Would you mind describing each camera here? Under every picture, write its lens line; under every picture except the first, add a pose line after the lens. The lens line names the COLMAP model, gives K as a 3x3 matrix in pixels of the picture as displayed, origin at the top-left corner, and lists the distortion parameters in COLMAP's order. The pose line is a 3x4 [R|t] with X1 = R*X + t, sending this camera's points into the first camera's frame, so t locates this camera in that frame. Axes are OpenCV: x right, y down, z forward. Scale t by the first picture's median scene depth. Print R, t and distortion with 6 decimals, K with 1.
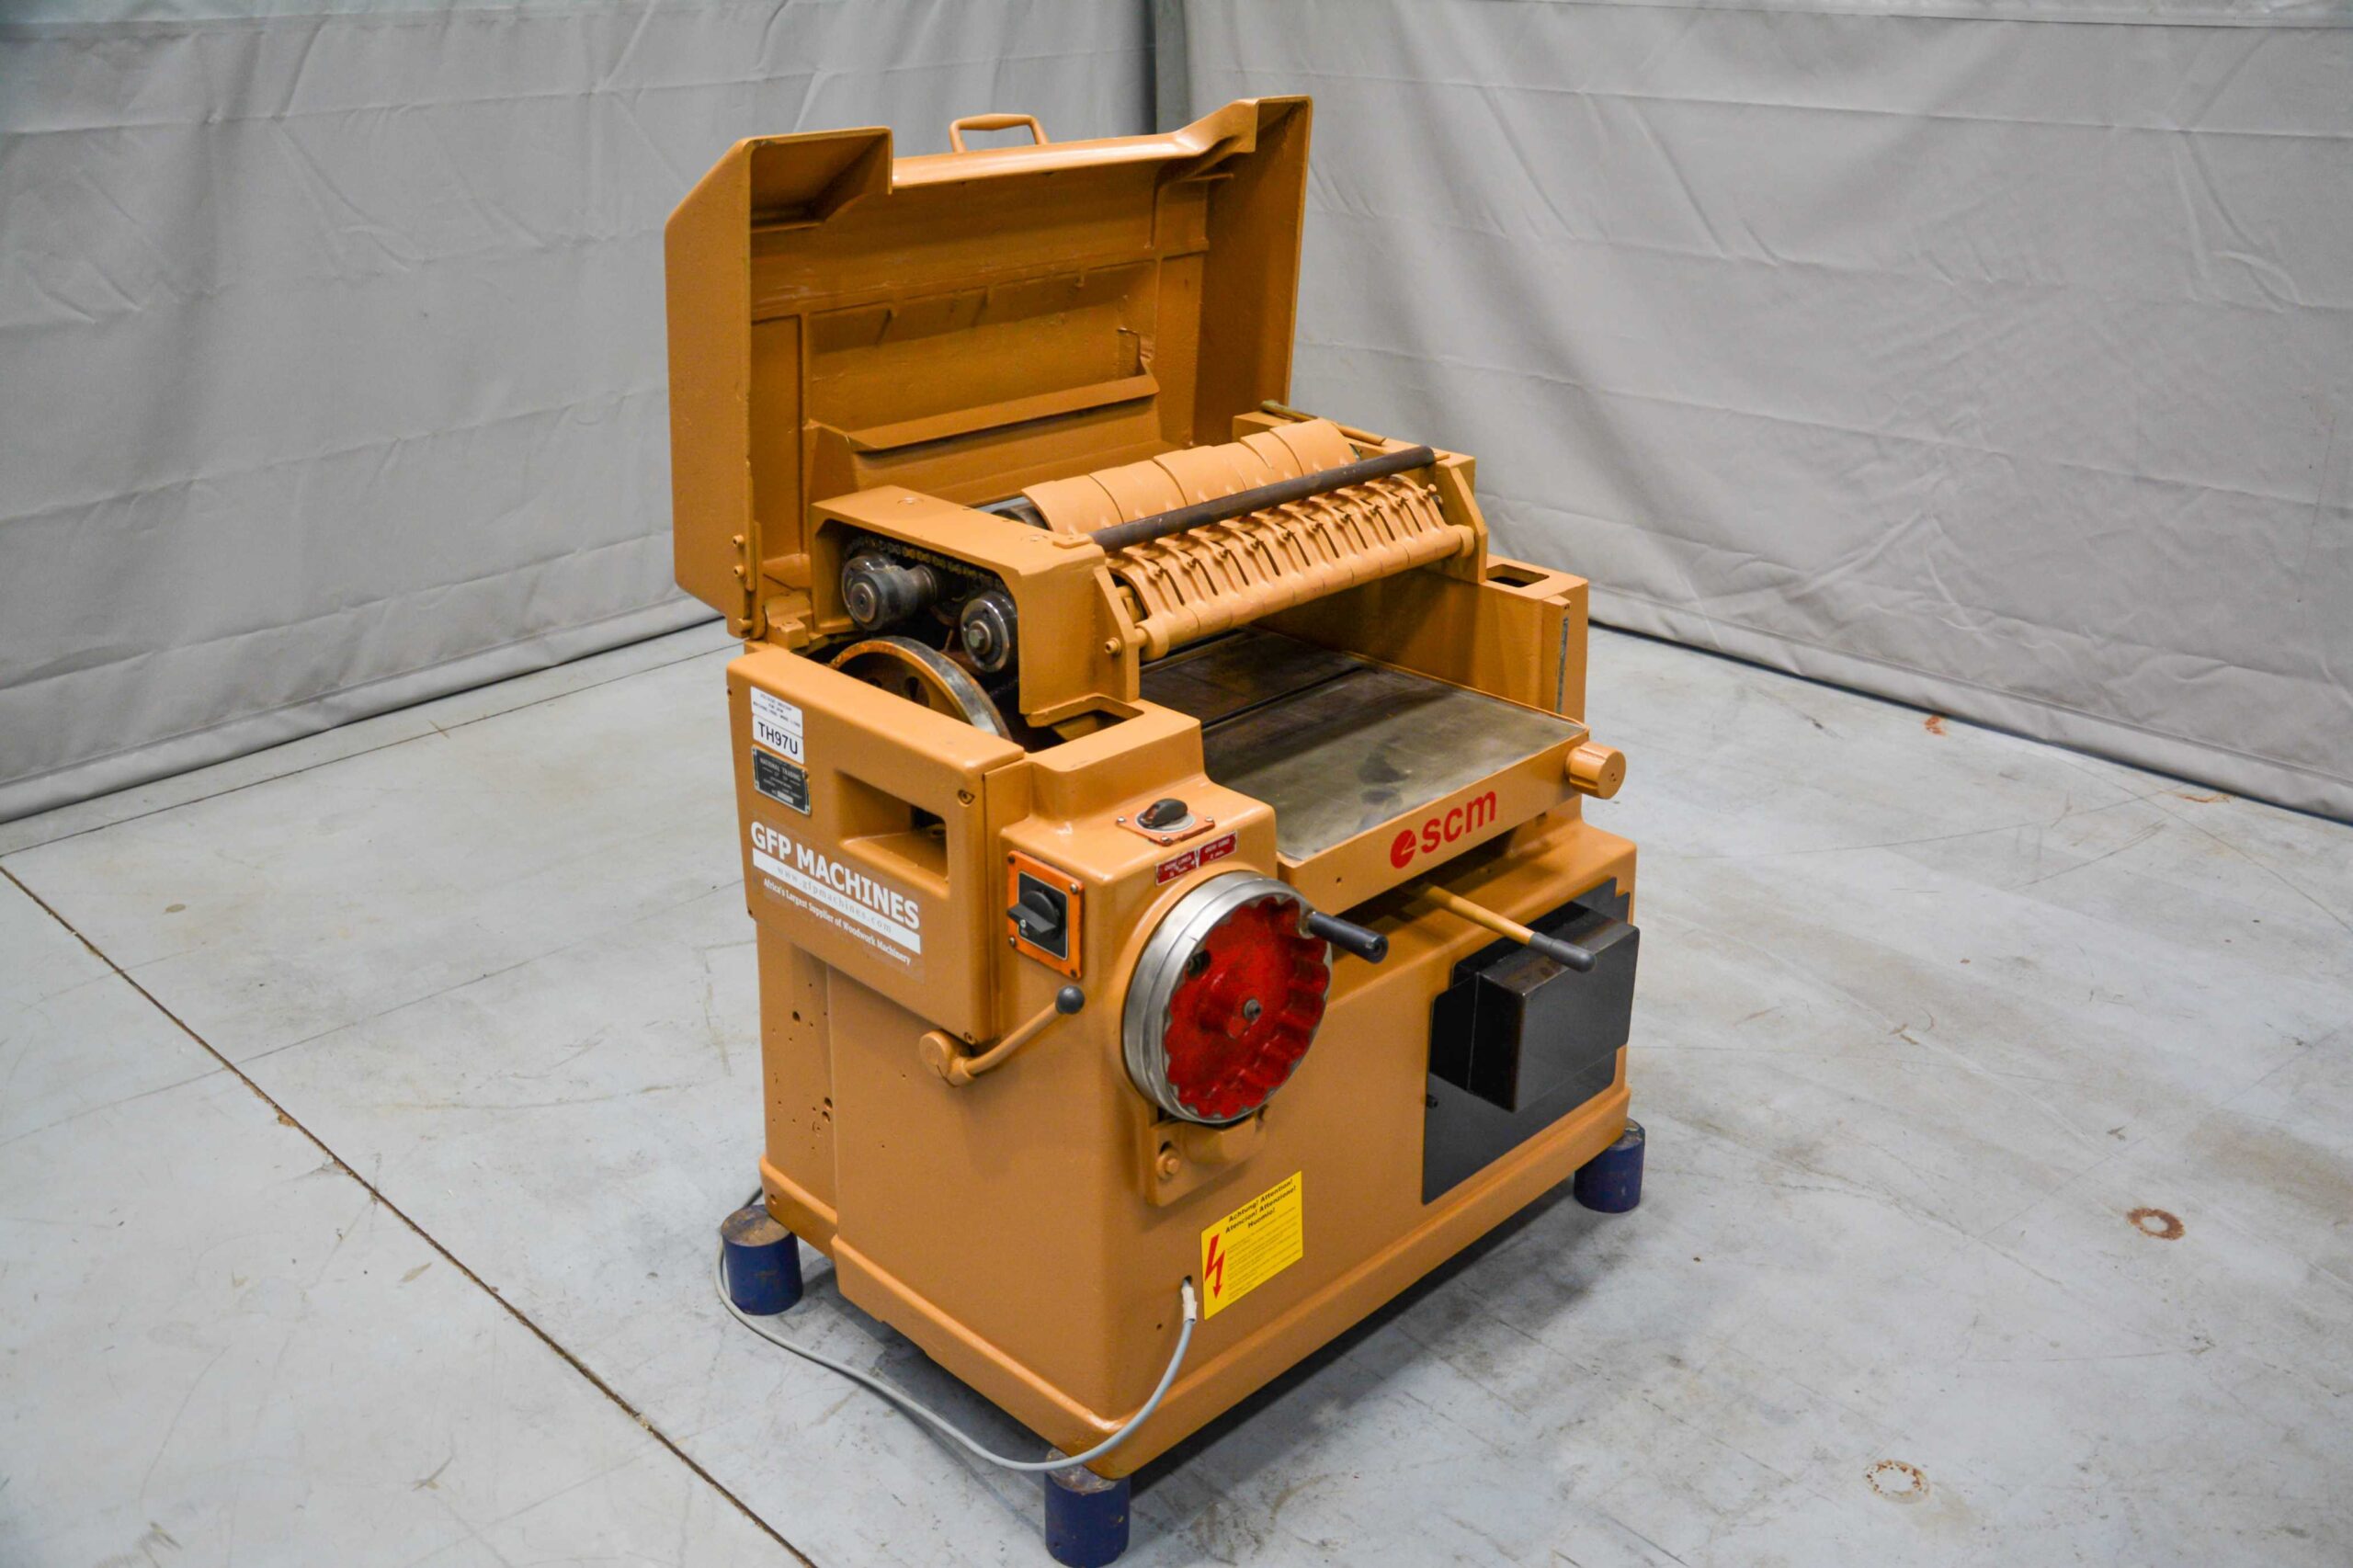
lens RADIAL K [[2130.0, 0, 1212.3], [0, 2130.0, 670.5], [0, 0, 1]] dist [-0.028815, 0.000053]
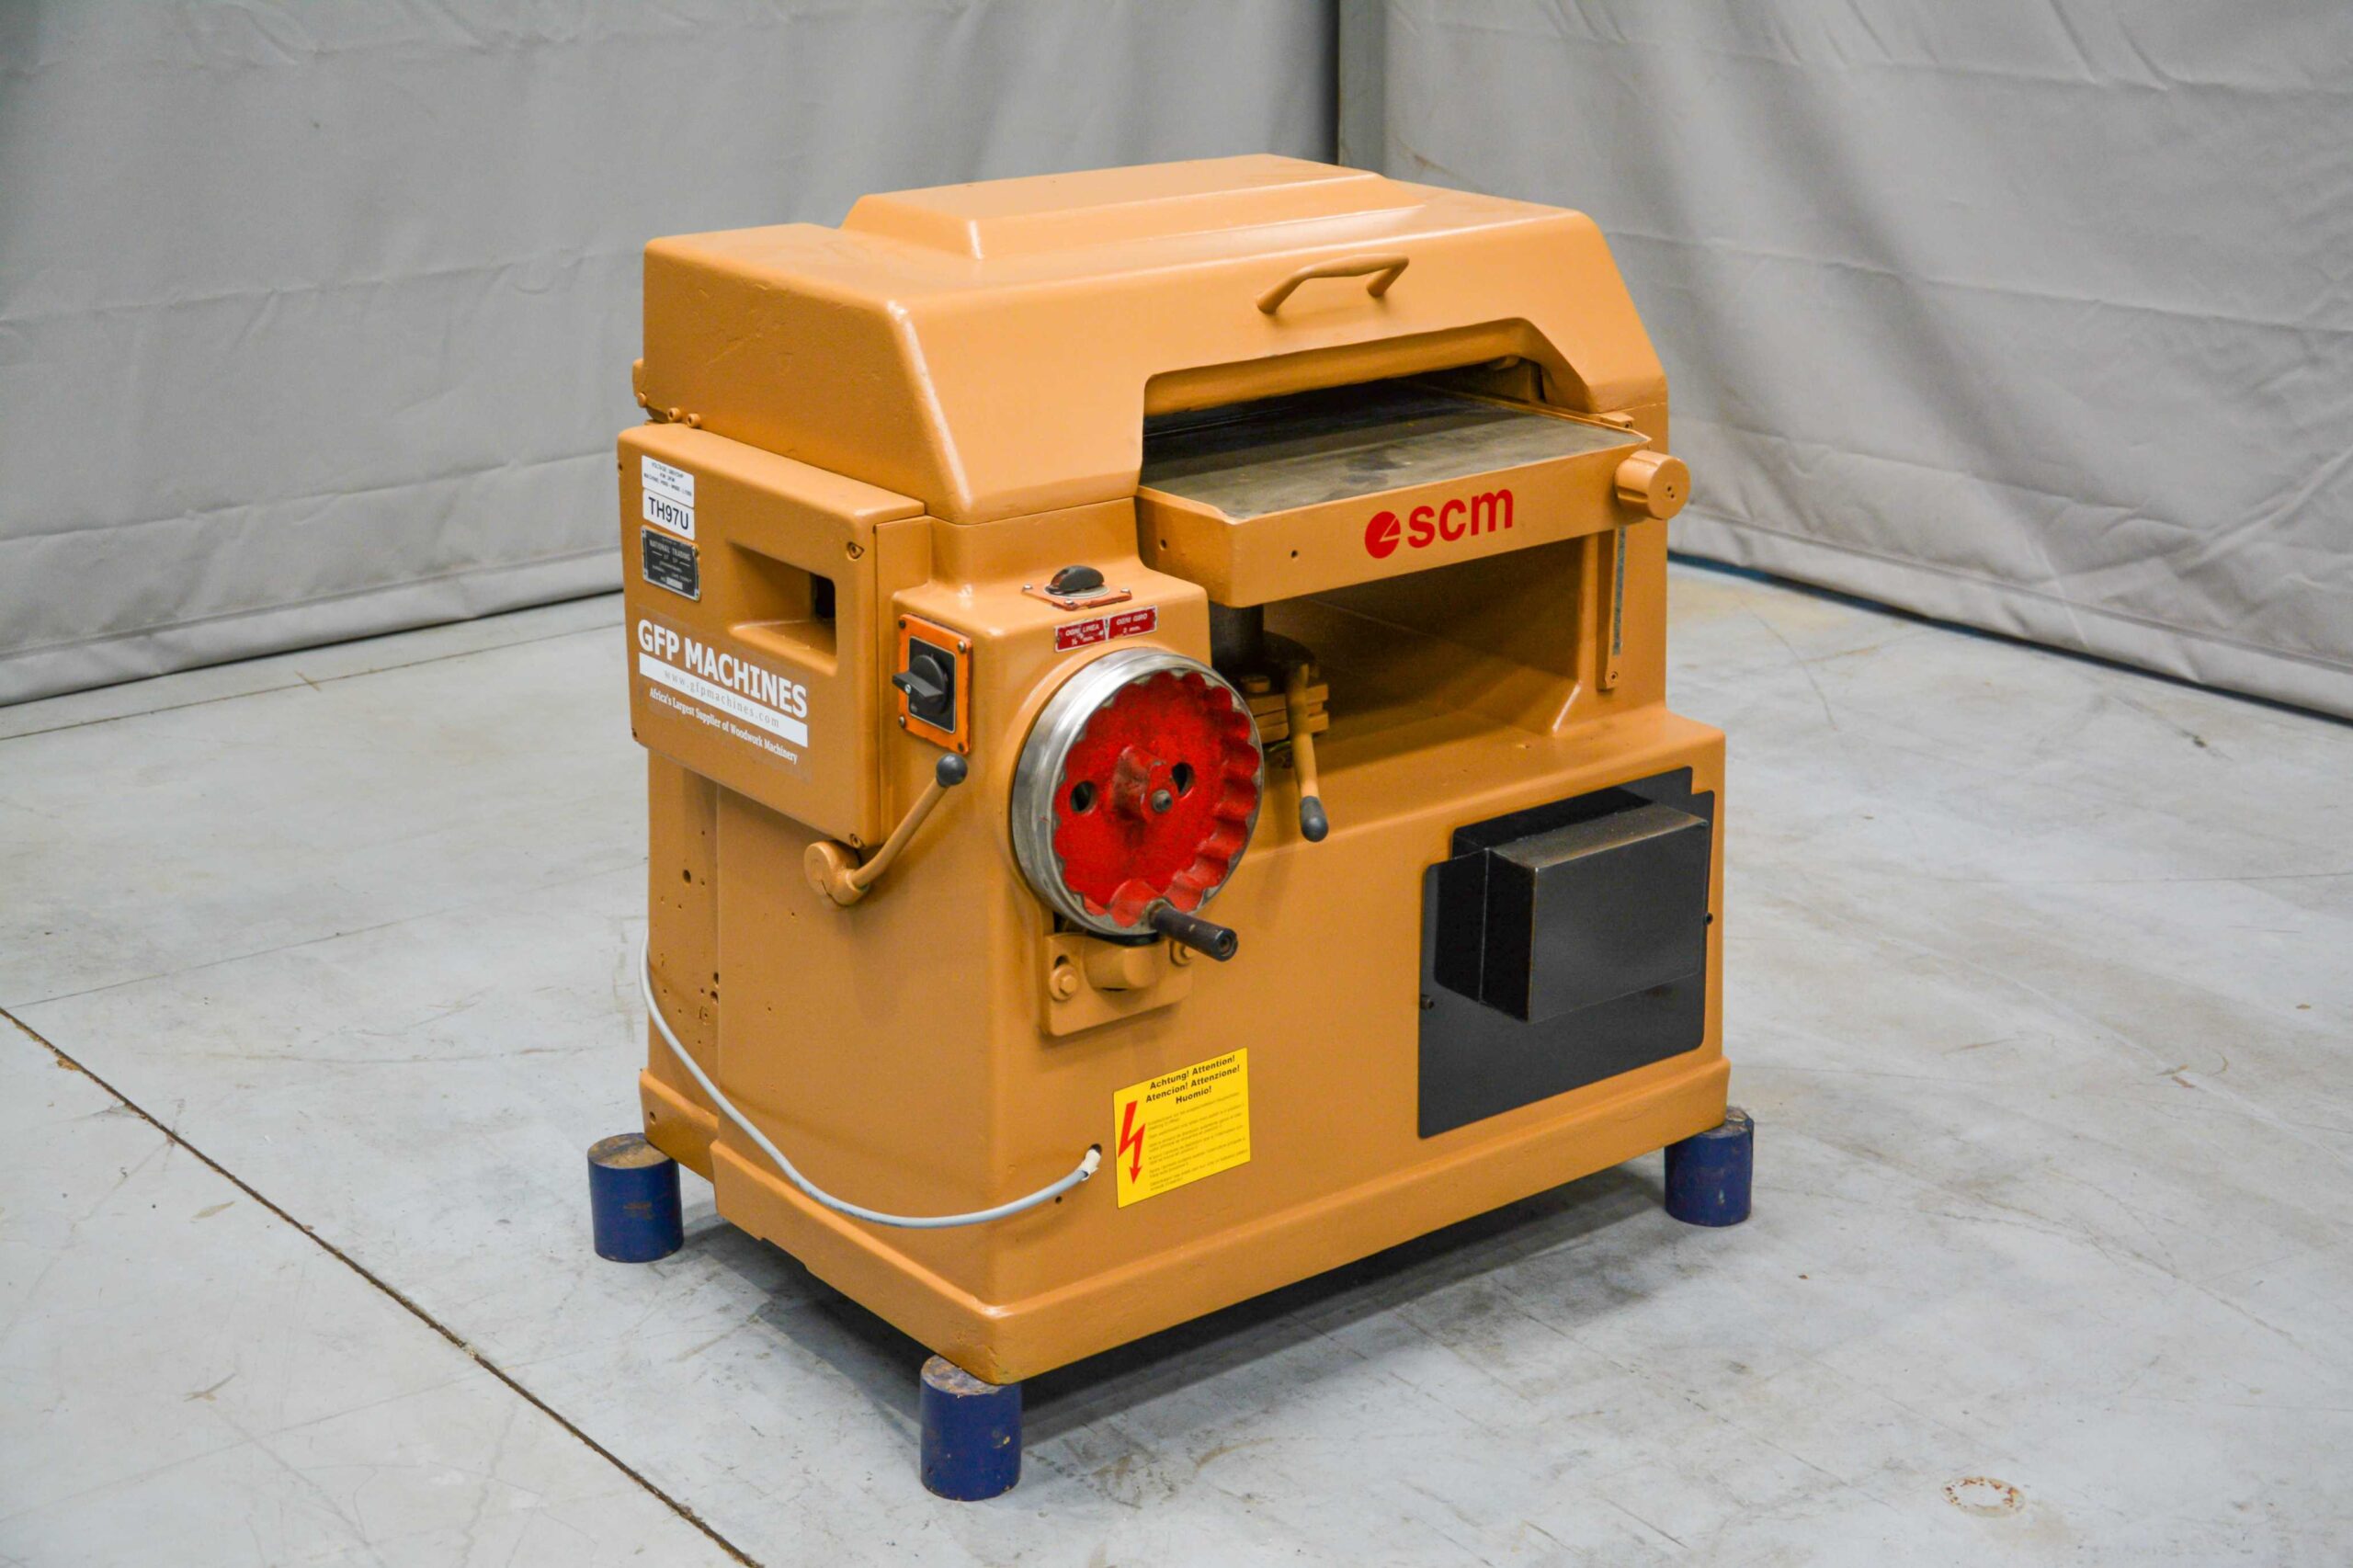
lens RADIAL K [[3507.5, 0, 1170.0], [0, 3507.5, 675.2], [0, 0, 1]] dist [0.275629, 0.093666]
pose [[0.991500, 0.036662, -0.124832, 0.162322], [-0.044867, 0.996969, -0.063564, 0.159729], [0.122123, 0.068624, 0.990140, -0.359881]]
